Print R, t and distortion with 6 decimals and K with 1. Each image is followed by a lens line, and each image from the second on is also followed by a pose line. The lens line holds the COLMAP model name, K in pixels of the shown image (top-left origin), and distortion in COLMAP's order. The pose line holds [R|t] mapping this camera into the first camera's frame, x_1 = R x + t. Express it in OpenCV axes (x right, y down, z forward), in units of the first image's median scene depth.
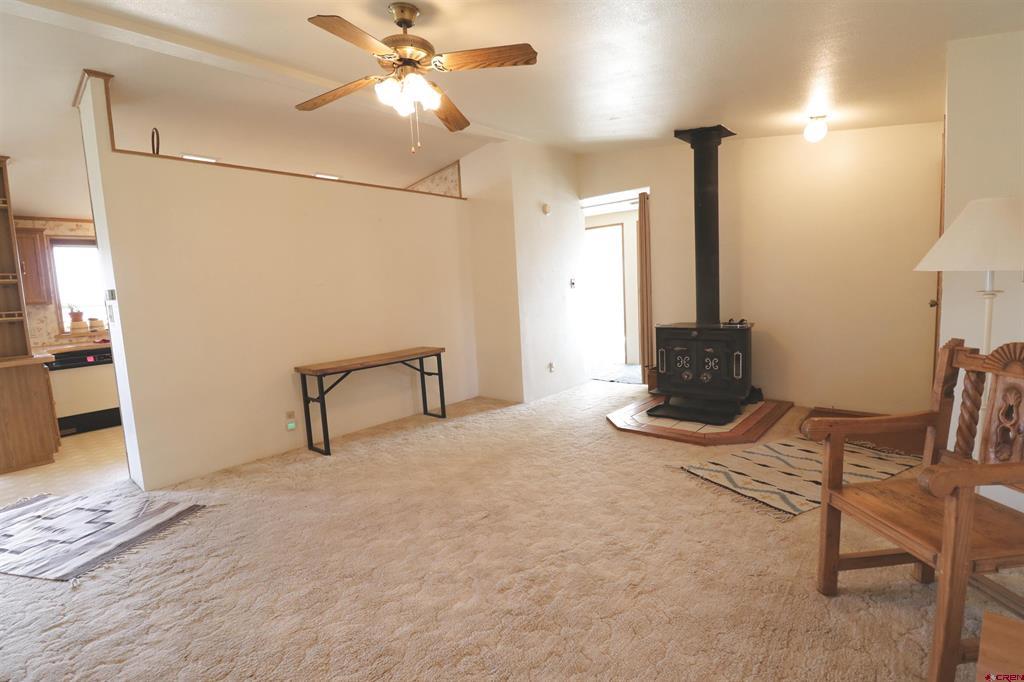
lens RADIAL K [[473.3, 0, 515.7], [0, 473.3, 351.6], [0, 0, 1]] dist [0.001269, 0.000013]
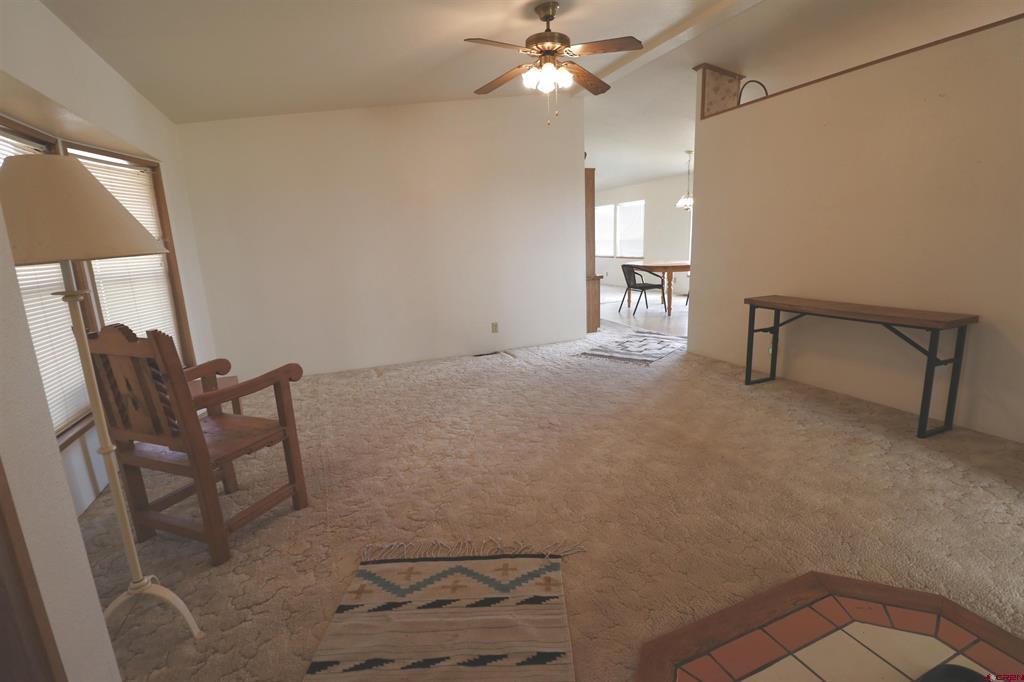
lens RADIAL K [[473.3, 0, 515.7], [0, 473.3, 351.6], [0, 0, 1]] dist [0.001269, 0.000013]
pose [[-0.436164, 0.272934, -0.857478, 0.669618], [-0.058358, 0.942308, 0.329620, -0.154135], [0.897973, 0.193809, -0.395073, 0.938622]]
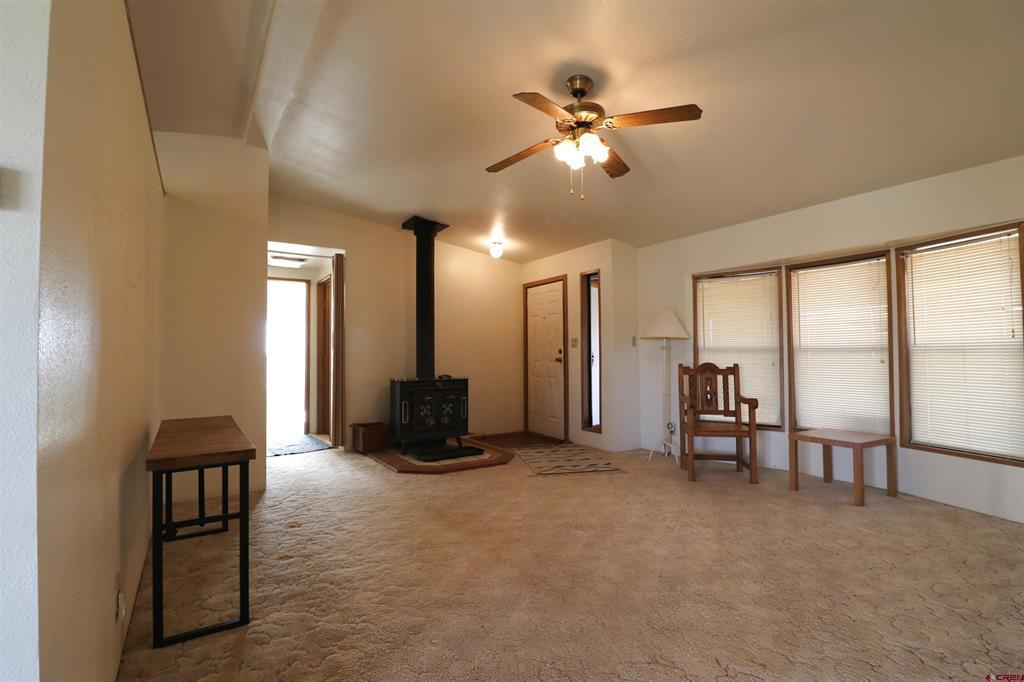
lens RADIAL K [[483.0, 0, 512.0], [0, 483.0, 341.0], [0, 0, 1]] dist [0.001652, 0.000050]
pose [[0.264174, 0.078878, 0.961244, -0.830483], [0.121331, 0.986014, -0.114255, 0.017732], [-0.956813, 0.146812, 0.250909, 0.557070]]
